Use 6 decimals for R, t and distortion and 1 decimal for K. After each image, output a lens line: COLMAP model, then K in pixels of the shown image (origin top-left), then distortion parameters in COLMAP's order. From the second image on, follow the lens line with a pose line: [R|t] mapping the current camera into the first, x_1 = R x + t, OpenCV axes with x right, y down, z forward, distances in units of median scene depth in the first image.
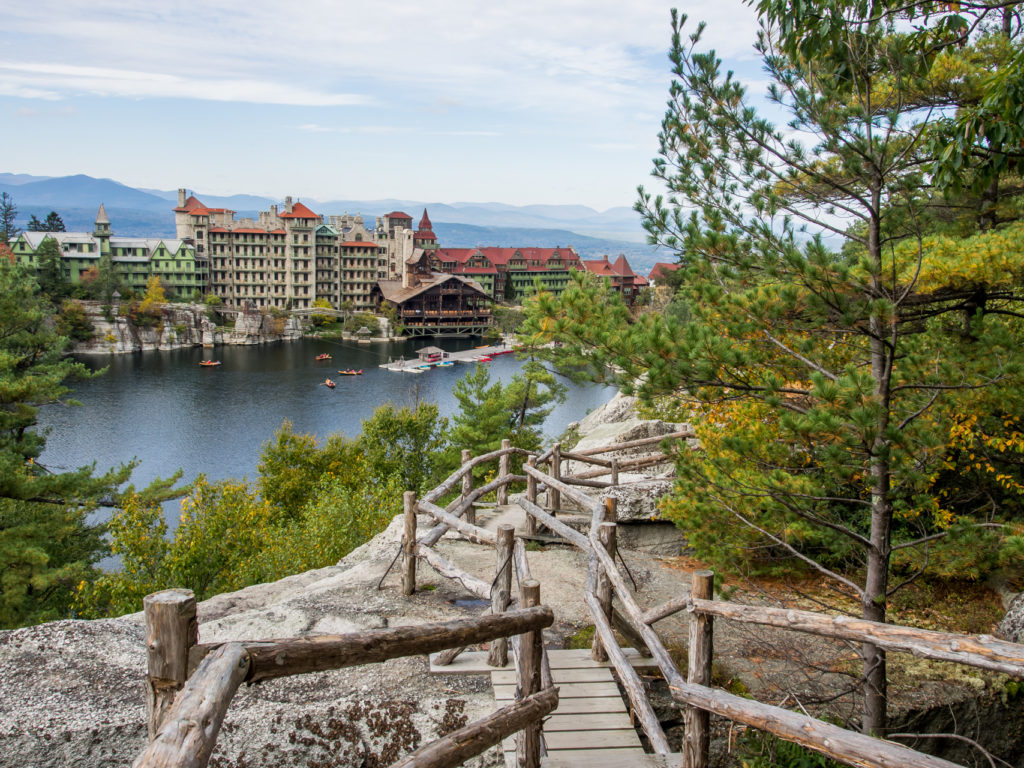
lens RADIAL K [[885.8, 0, 512.0], [0, 885.8, 384.0], [0, 0, 1]] dist [-0.008528, 0.015429]
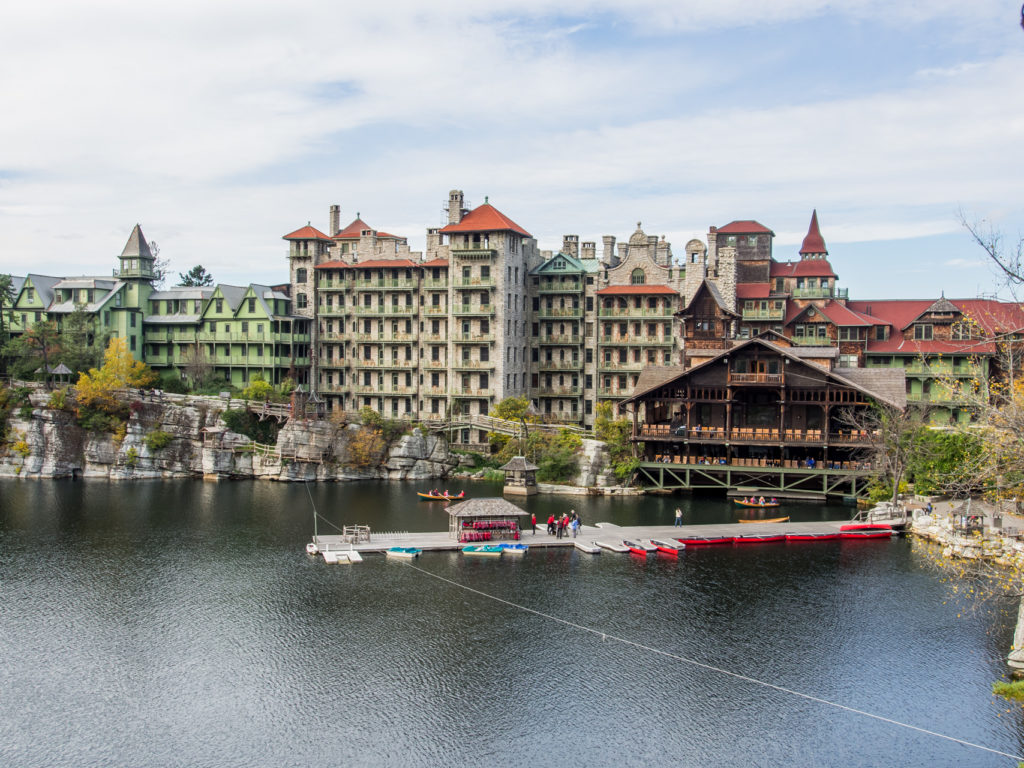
lens RADIAL K [[1134.0, 0, 515.9], [0, 1134.0, 387.7], [0, 0, 1]] dist [-0.006703, -0.001363]
pose [[0.750971, -0.012478, -0.660217, 0.183530], [-0.104471, 0.984984, -0.137448, -0.021289], [0.652019, 0.172193, 0.738391, 0.573996]]
